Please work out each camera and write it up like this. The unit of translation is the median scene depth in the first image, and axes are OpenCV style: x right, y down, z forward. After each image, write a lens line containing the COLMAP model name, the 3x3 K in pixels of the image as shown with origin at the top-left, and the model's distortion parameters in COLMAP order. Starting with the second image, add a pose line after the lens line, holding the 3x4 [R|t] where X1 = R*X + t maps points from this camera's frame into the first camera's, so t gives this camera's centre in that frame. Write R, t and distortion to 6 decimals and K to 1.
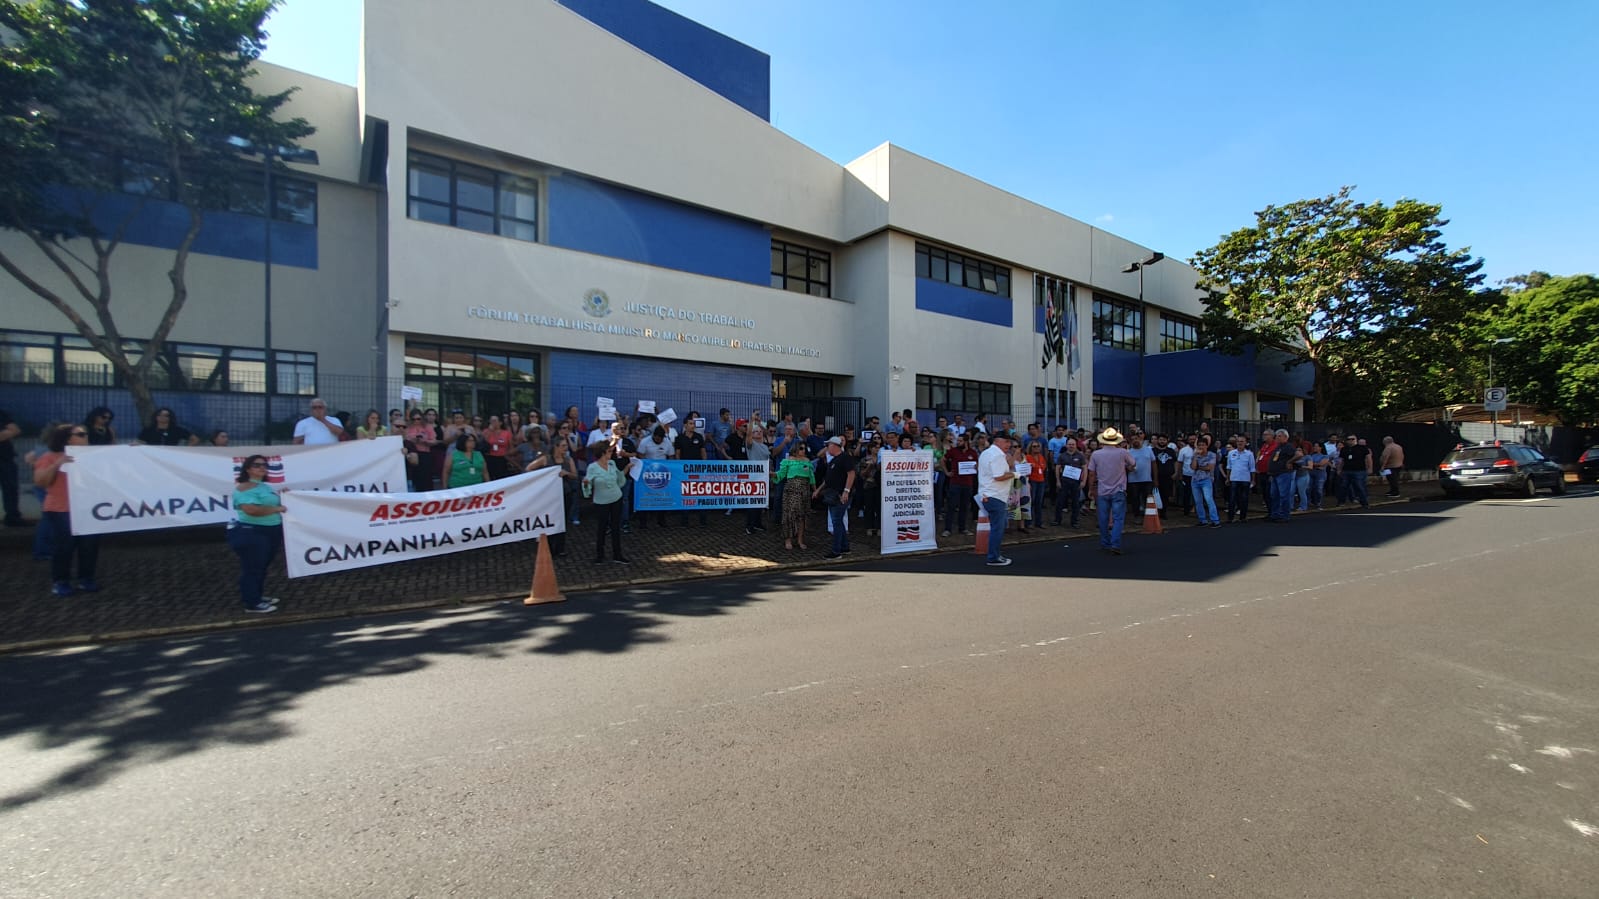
lens RADIAL K [[638.3, 0, 809.2], [0, 638.3, 448.6], [0, 0, 1]] dist [-0.008150, -0.000256]
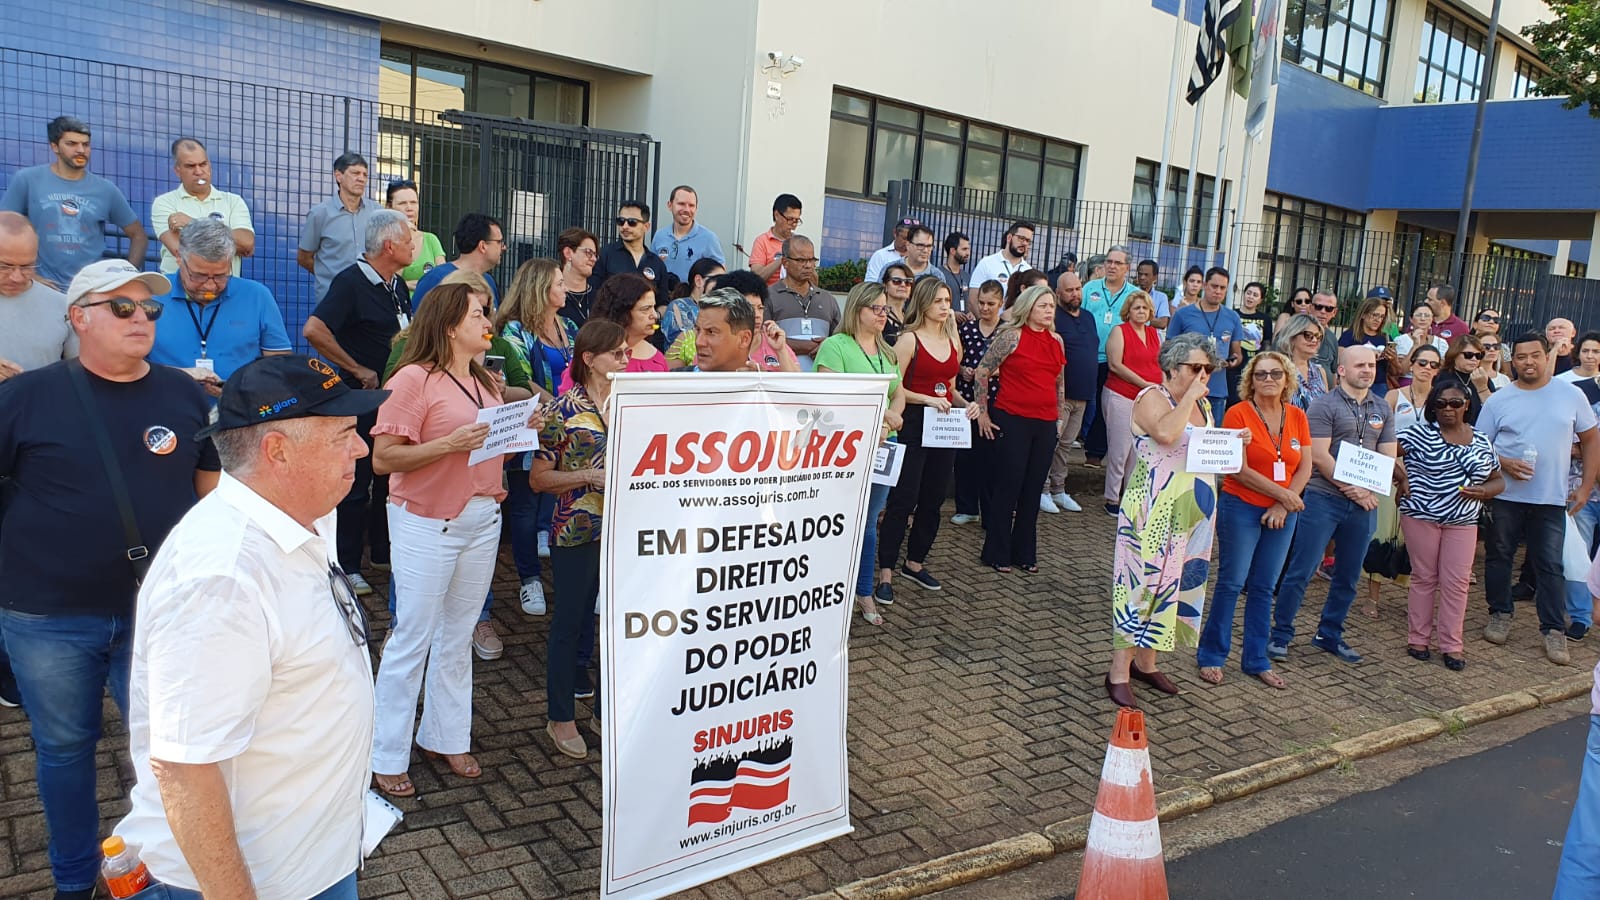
lens RADIAL K [[1306.9, 0, 799.6], [0, 1306.9, 458.5], [0, 0, 1]] dist [0.001145, -0.000897]
pose [[0.985963, 0.051901, 0.158695, 0.082839], [-0.074471, 0.987380, 0.139766, -0.028855], [-0.149439, -0.149623, 0.977385, 0.491721]]
